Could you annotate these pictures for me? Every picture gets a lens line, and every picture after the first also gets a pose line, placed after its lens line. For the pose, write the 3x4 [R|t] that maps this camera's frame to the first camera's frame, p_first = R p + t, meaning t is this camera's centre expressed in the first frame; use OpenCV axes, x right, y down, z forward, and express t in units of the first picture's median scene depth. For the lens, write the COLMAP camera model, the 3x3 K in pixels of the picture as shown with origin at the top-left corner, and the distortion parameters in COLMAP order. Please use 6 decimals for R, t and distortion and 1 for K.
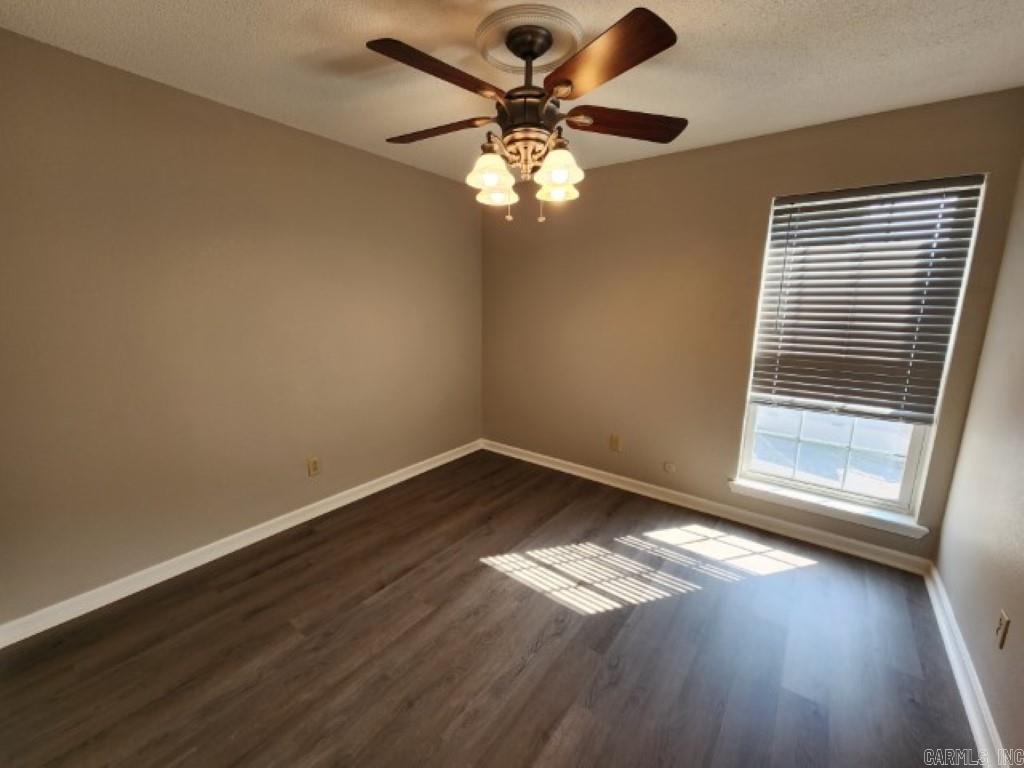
lens RADIAL K [[420.0, 0, 506.8], [0, 420.0, 379.3], [0, 0, 1]] dist [-0.001380, -0.000229]
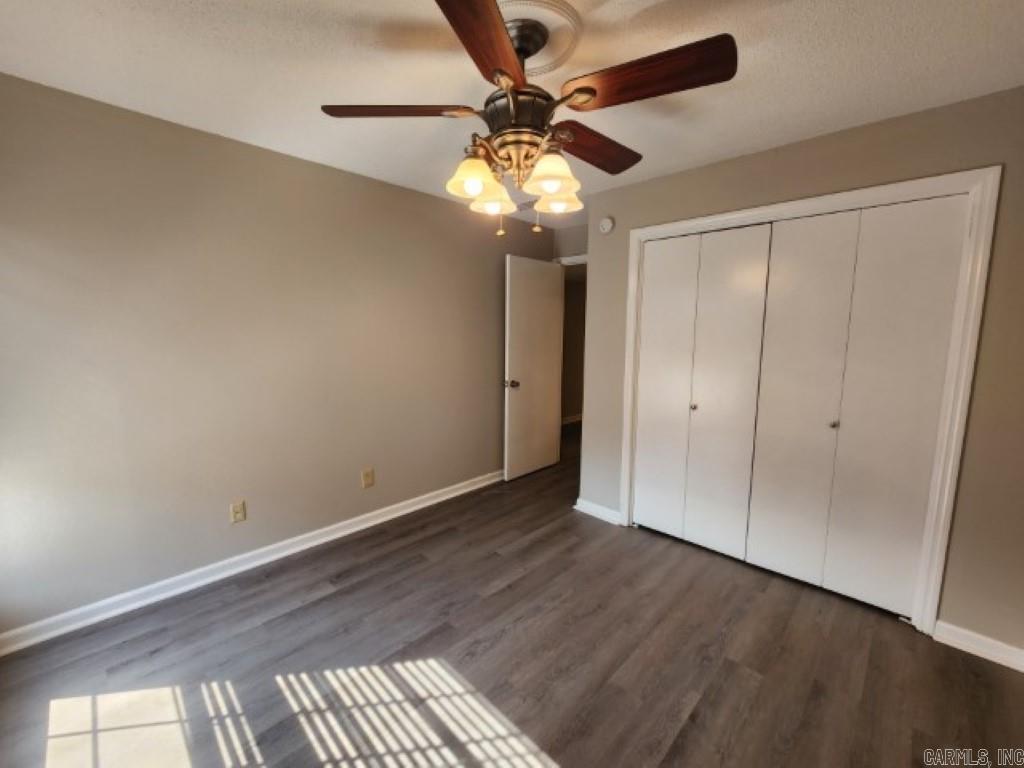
lens RADIAL K [[420.0, 0, 506.8], [0, 420.0, 379.3], [0, 0, 1]] dist [-0.001380, -0.000229]
pose [[-0.991819, -0.038887, 0.121586, -0.047459], [0.000129, 0.952164, 0.305588, -0.309746], [-0.127653, 0.303104, -0.944369, 1.684620]]
